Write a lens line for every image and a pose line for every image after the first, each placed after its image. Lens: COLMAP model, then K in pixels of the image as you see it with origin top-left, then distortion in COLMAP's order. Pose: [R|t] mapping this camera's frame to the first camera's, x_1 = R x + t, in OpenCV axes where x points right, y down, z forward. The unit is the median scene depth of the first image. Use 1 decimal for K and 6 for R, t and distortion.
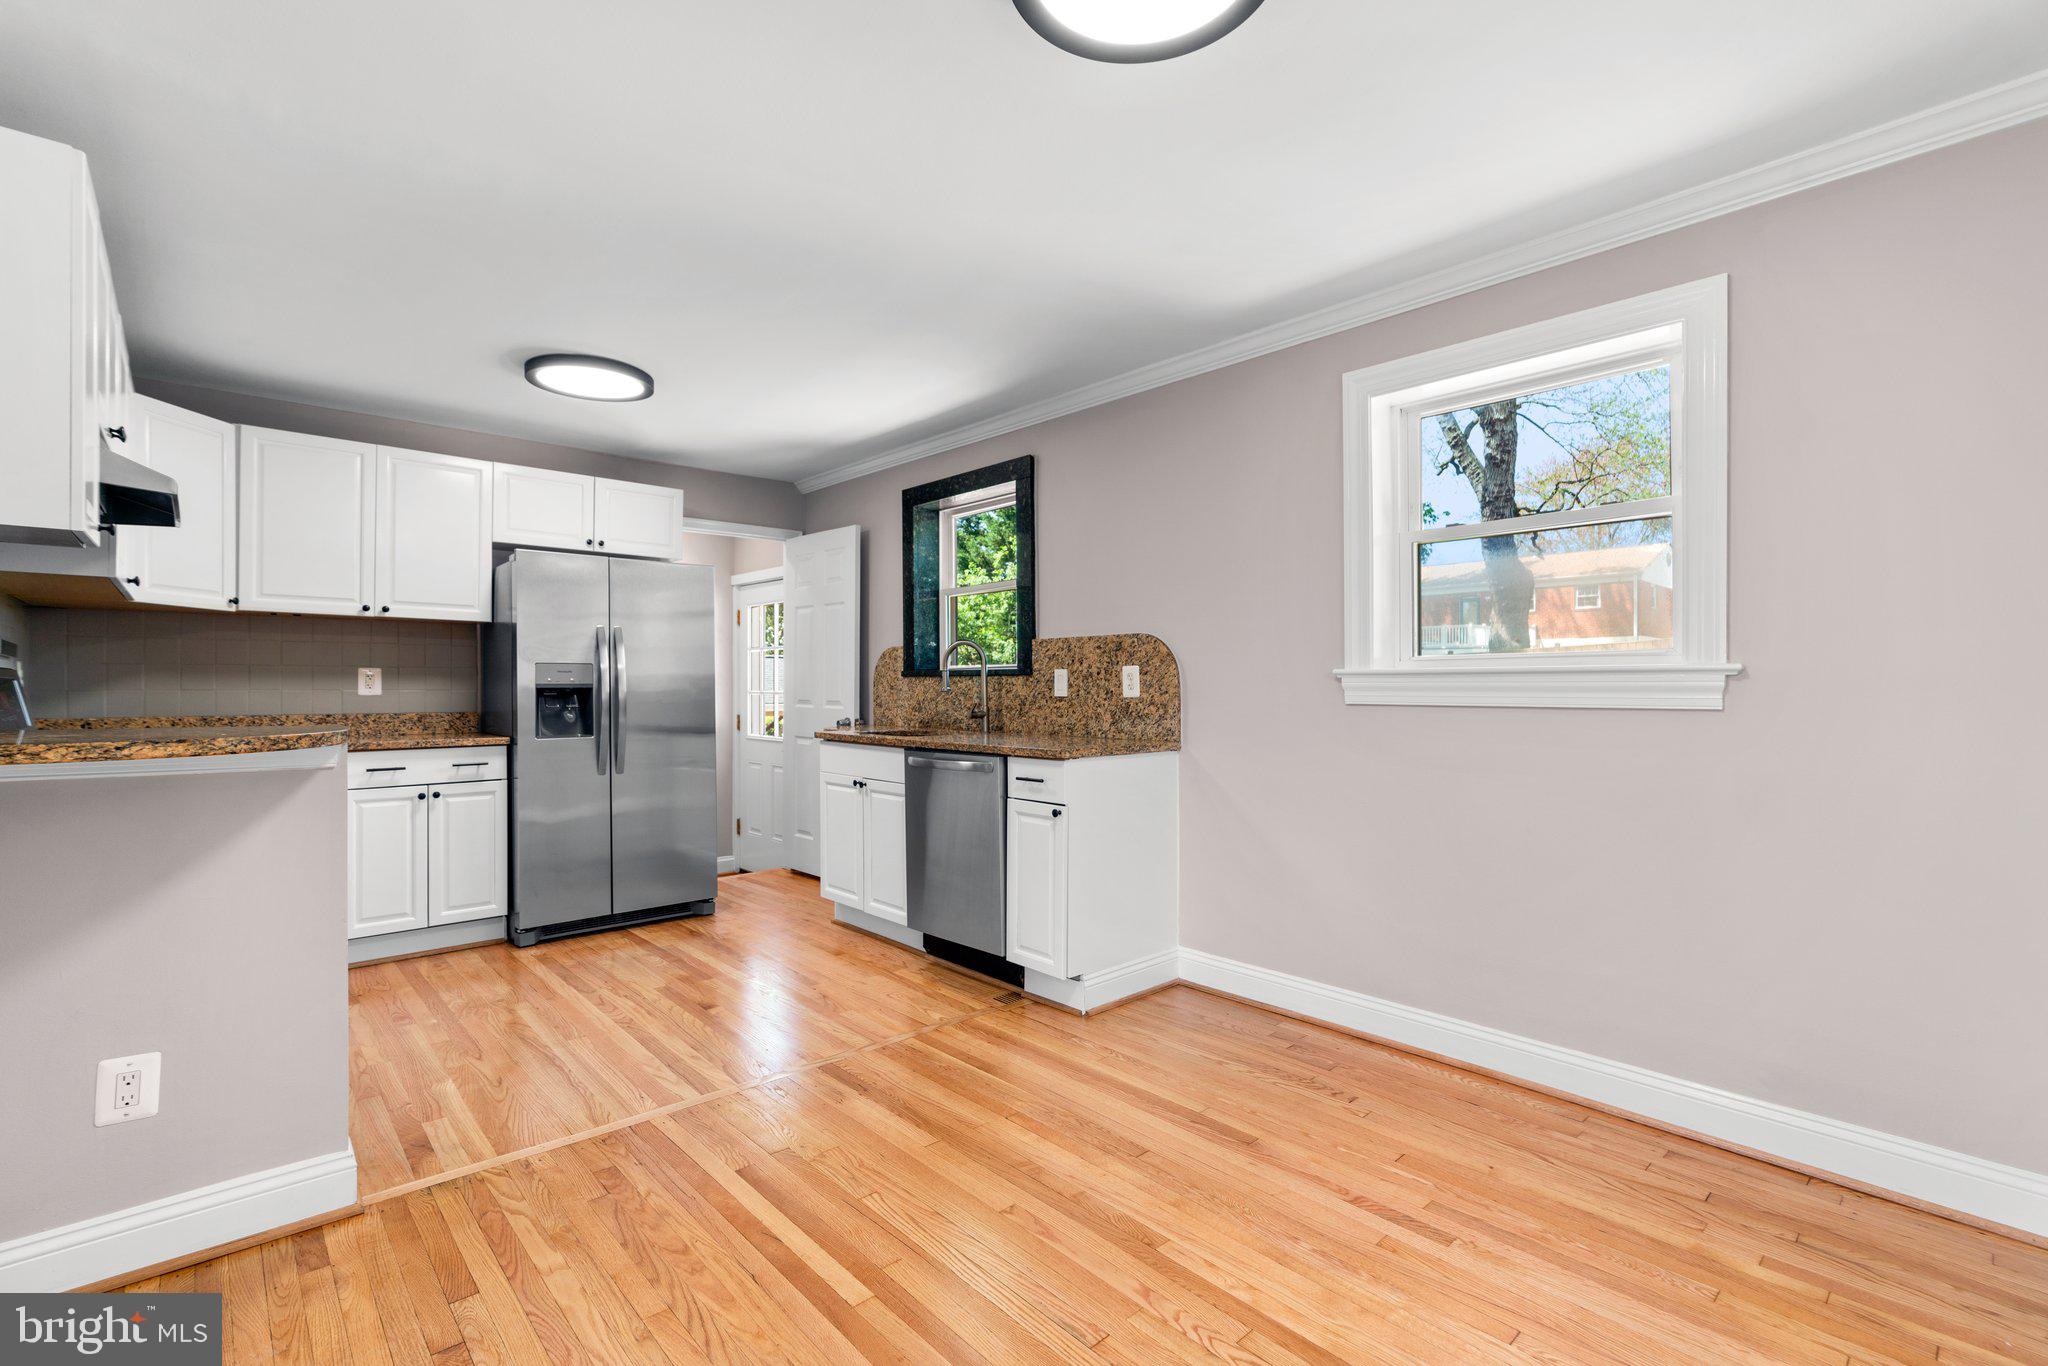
lens RADIAL K [[936.3, 0, 1024.0], [0, 936.3, 683.0], [0, 0, 1]] dist [0.045225, 0.000164]
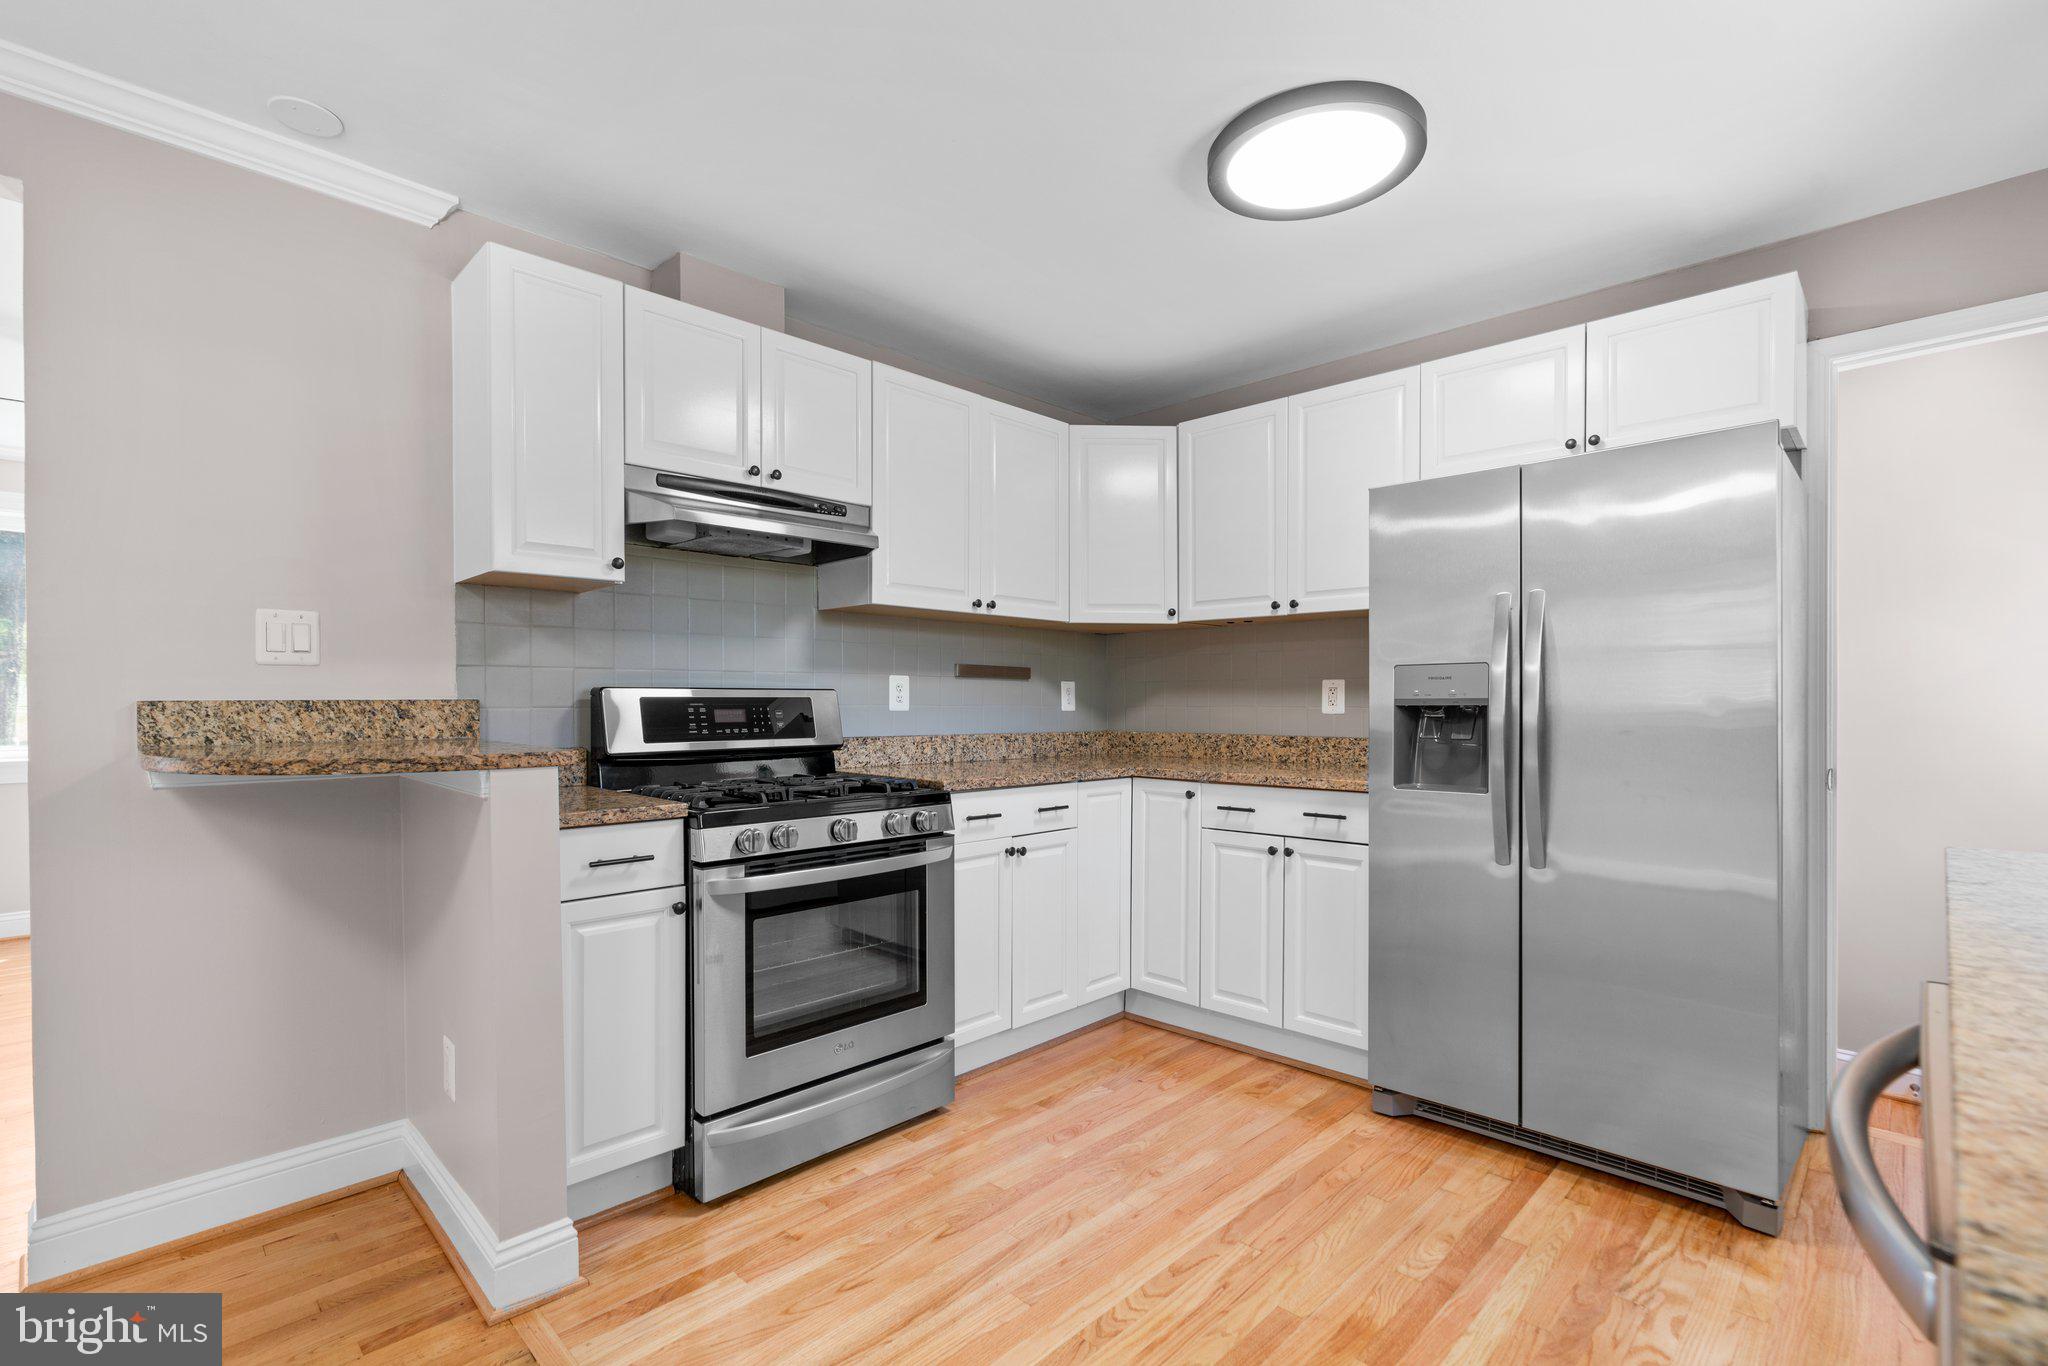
lens RADIAL K [[930.4, 0, 1022.0], [0, 930.4, 717.2], [0, 0, 1]] dist [0.002553, 0.000281]
pose [[0.061243, 0.014402, -0.998019, 0.080326], [0.006959, 0.999865, 0.014856, 0.002472], [0.998099, -0.007855, 0.061135, 0.766706]]
